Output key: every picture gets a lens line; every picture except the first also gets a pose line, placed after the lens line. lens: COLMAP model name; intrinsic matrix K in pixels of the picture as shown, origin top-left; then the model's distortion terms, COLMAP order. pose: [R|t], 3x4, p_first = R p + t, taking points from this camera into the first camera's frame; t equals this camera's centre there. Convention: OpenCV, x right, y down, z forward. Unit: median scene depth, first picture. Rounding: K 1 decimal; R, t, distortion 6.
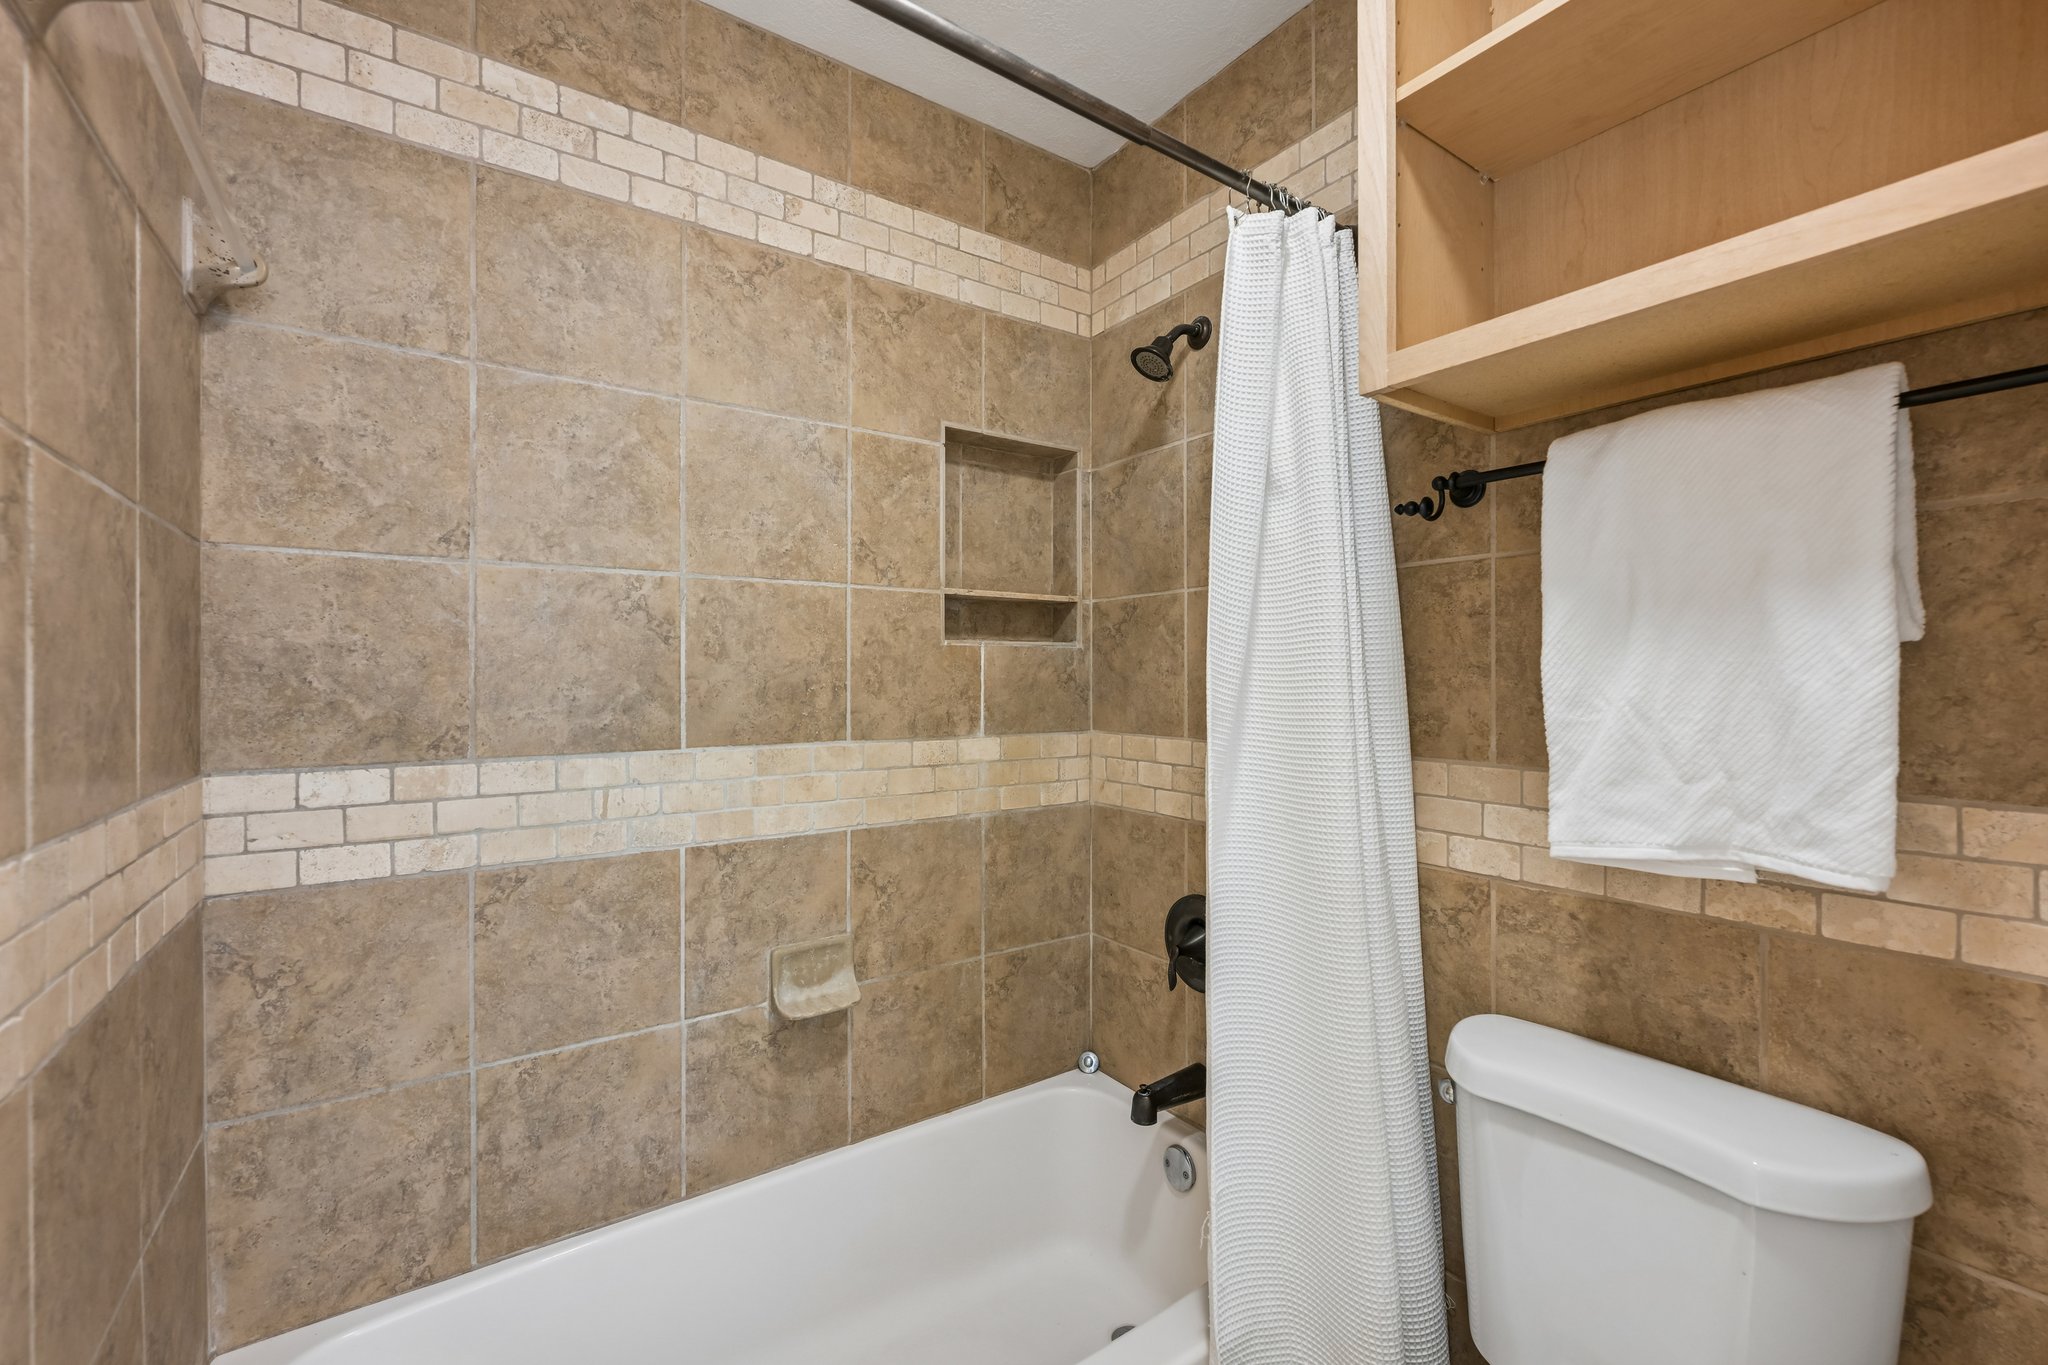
lens RADIAL K [[847.1, 0, 1026.7], [0, 847.1, 676.5], [0, 0, 1]] dist [-0.001562, -0.000550]
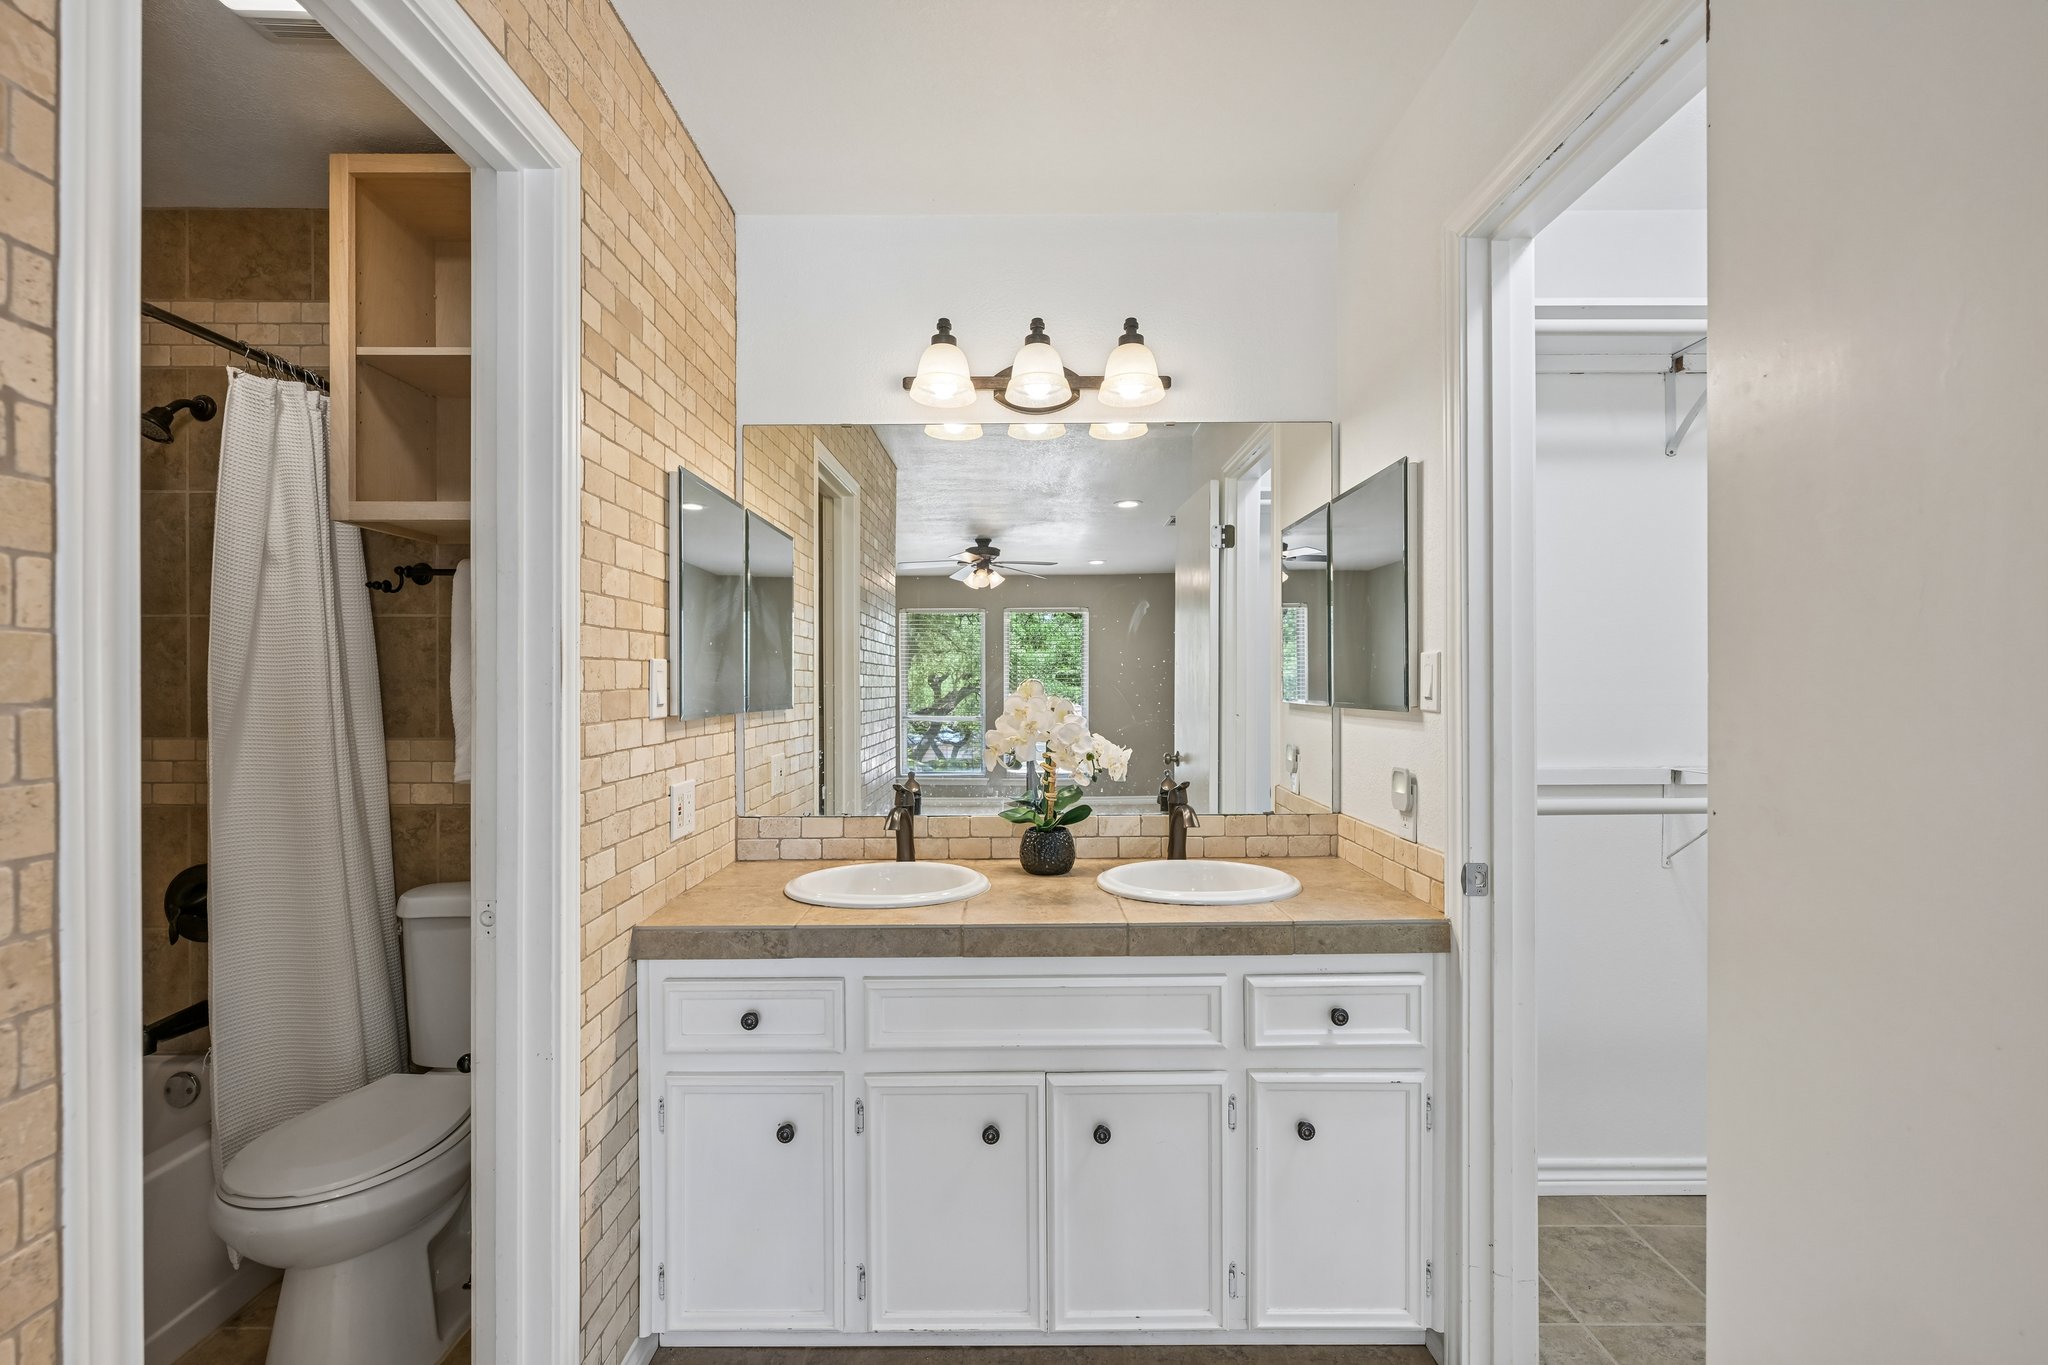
lens RADIAL K [[847.1, 0, 1026.9], [0, 847.1, 676.3], [0, 0, 1]] dist [-0.001562, -0.000550]
pose [[0.568343, -0.000377, 0.822791, -0.165177], [0.003101, 0.999994, -0.001684, -0.013775], [-0.822786, 0.003509, 0.568341, -0.890788]]
